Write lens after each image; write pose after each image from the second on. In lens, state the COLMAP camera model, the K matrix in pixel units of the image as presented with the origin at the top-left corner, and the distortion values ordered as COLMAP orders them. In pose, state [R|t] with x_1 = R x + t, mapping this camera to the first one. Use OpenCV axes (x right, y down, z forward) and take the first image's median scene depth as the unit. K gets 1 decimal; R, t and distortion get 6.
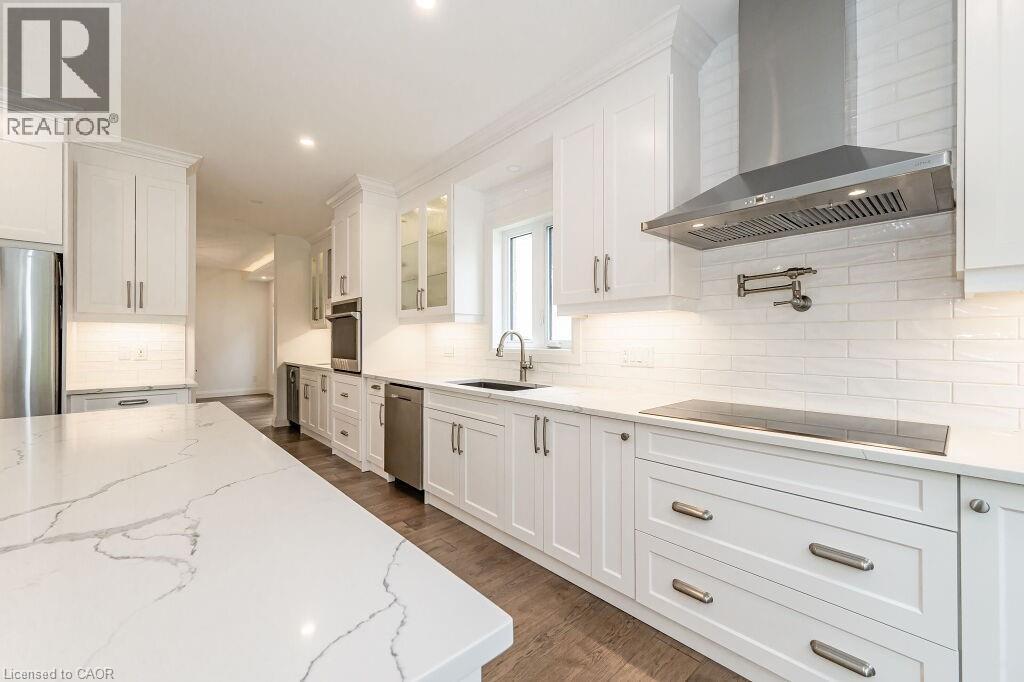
lens RADIAL K [[411.0, 0, 513.6], [0, 411.0, 339.4], [0, 0, 1]] dist [-0.001777, -0.000955]
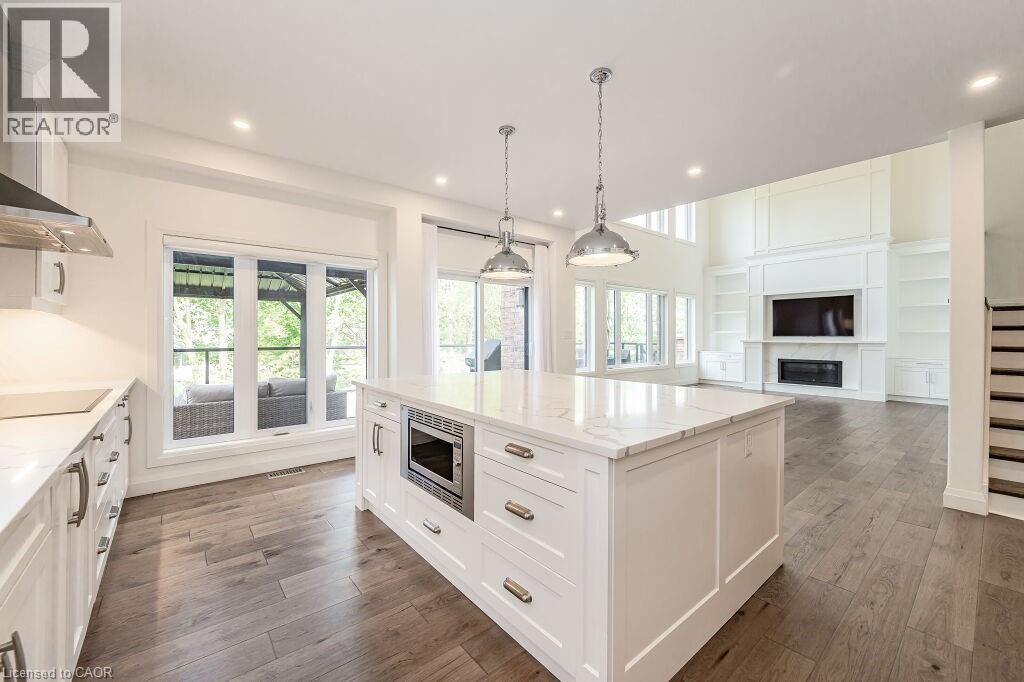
lens RADIAL K [[407.8, 0, 518.6], [0, 407.8, 336.8], [0, 0, 1]] dist [0.002446, 0.000205]
pose [[-0.999051, -0.003058, 0.043439, -0.513979], [-0.003112, 0.999994, -0.001180, -0.000357], [-0.043436, -0.001314, -0.999055, 1.312369]]
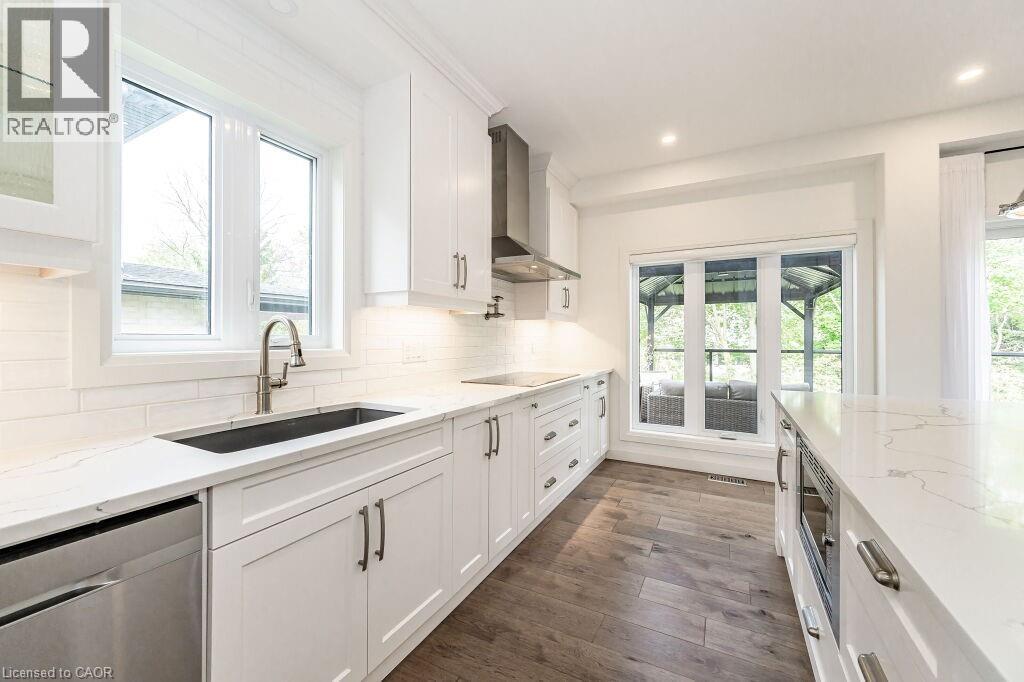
lens RADIAL K [[407.8, 0, 512.5], [0, 407.8, 338.4], [0, 0, 1]] dist [0.002446, 0.000205]
pose [[-0.333974, -0.002841, 0.942578, -0.685631], [-0.004782, 0.999988, 0.001320, 0.005423], [-0.942570, -0.004067, -0.333984, 1.052998]]
